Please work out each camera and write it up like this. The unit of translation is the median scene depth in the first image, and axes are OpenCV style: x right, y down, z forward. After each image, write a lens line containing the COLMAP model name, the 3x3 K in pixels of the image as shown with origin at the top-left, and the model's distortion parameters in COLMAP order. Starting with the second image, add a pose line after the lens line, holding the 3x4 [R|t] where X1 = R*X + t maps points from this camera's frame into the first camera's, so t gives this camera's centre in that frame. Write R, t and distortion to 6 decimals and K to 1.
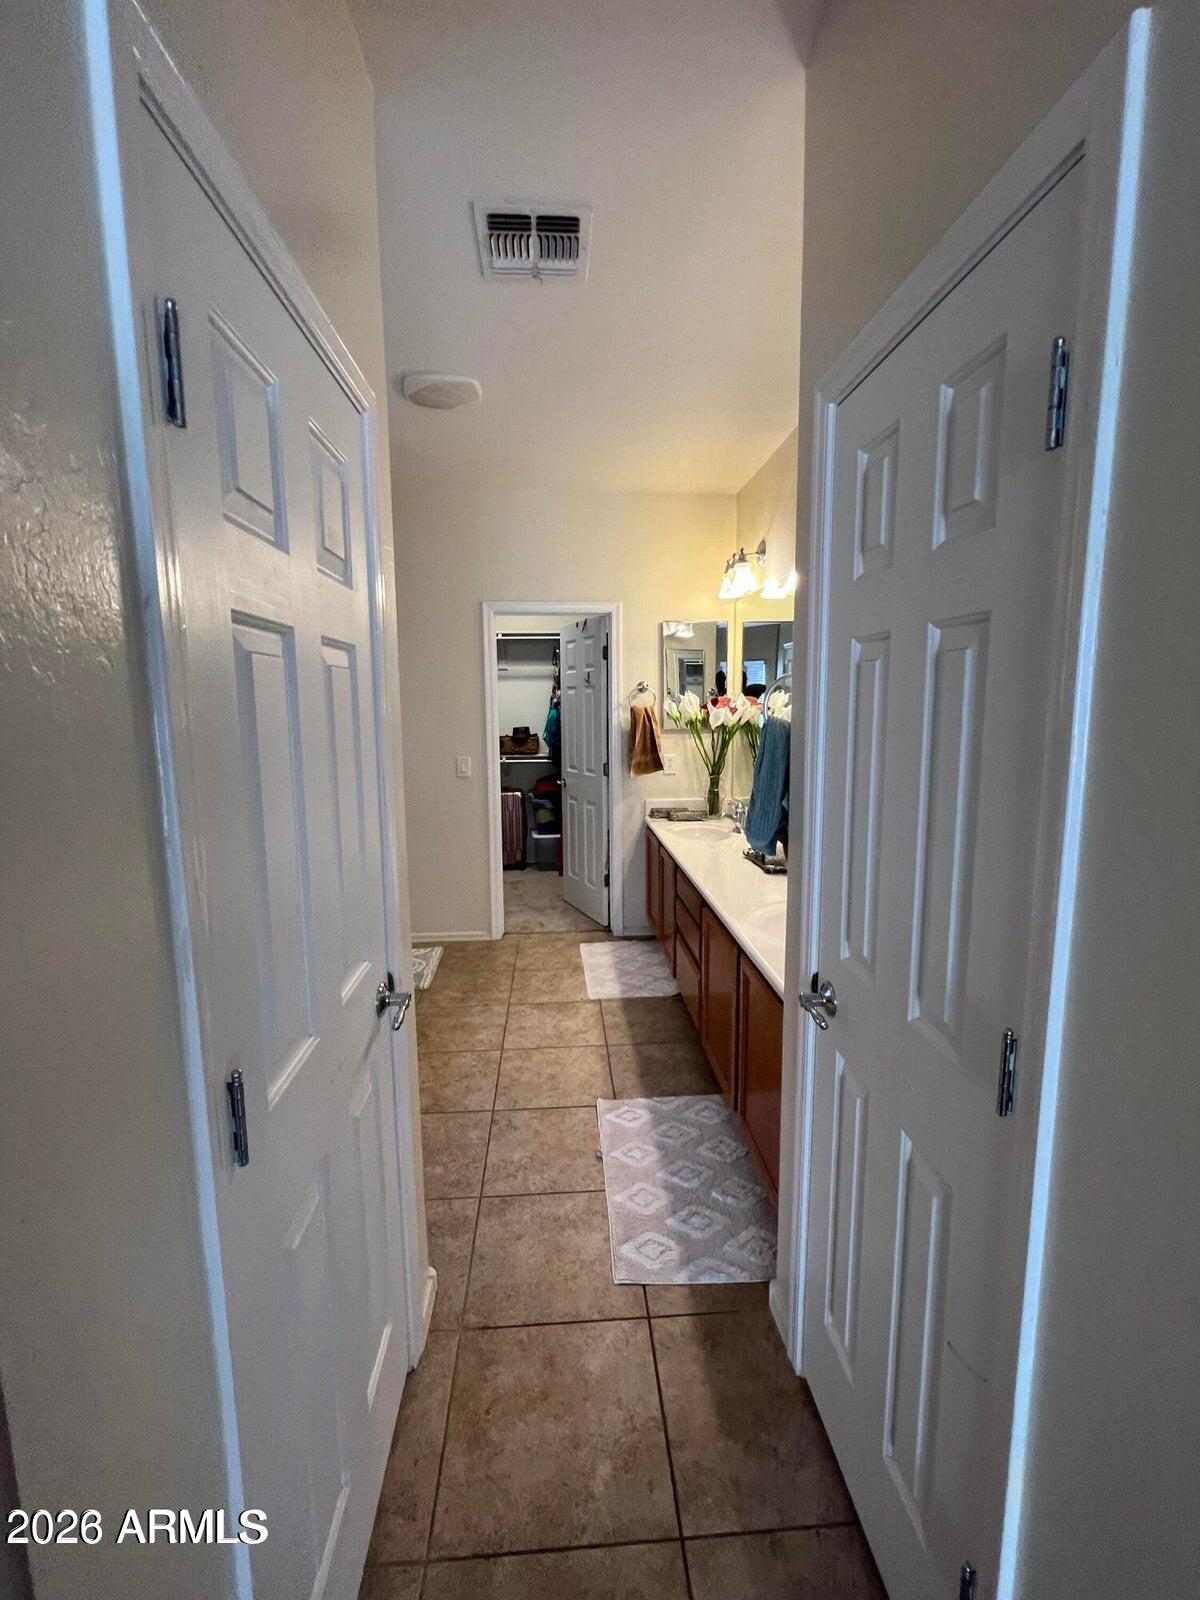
lens RADIAL K [[698.6, 0, 600.6], [0, 698.6, 798.5], [0, 0, 1]] dist [-0.000007, -0.000258]
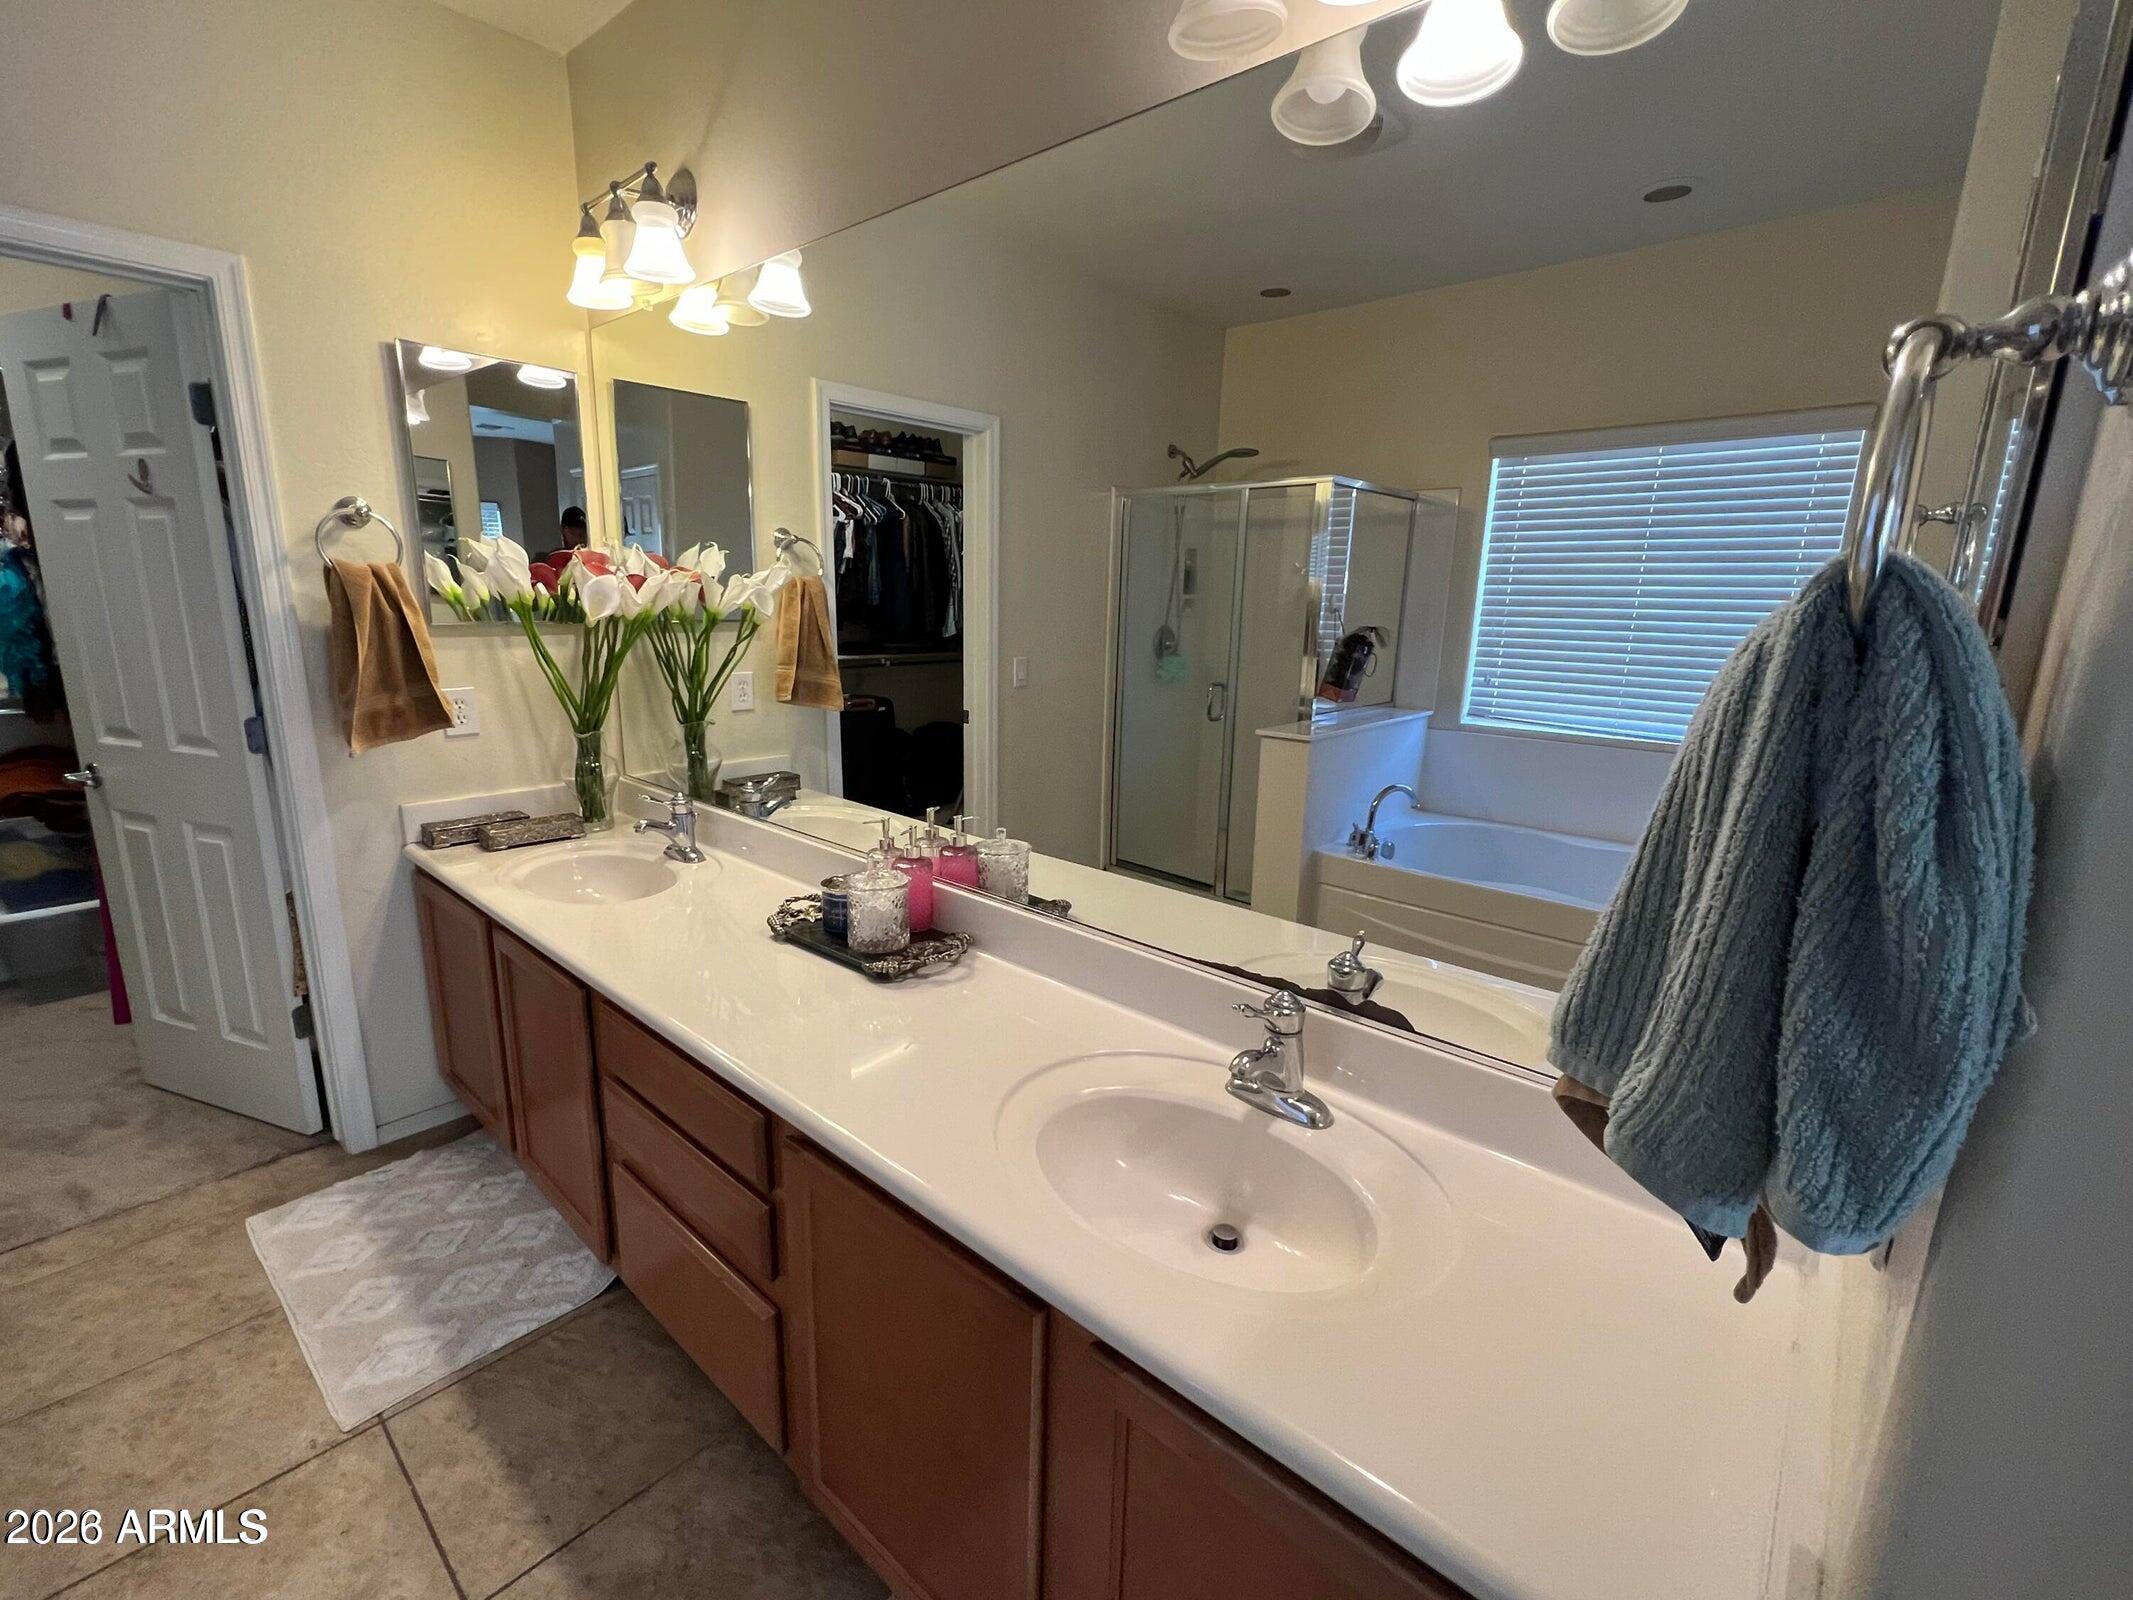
lens RADIAL K [[931.3, 0, 1064.3], [0, 931.3, 797.3], [0, 0, 1]] dist [-0.000007, -0.000258]
pose [[0.713329, -0.124951, 0.689601, -0.032252], [0.068557, 0.991700, 0.108773, -0.034811], [-0.697468, -0.030314, 0.715974, 0.364901]]
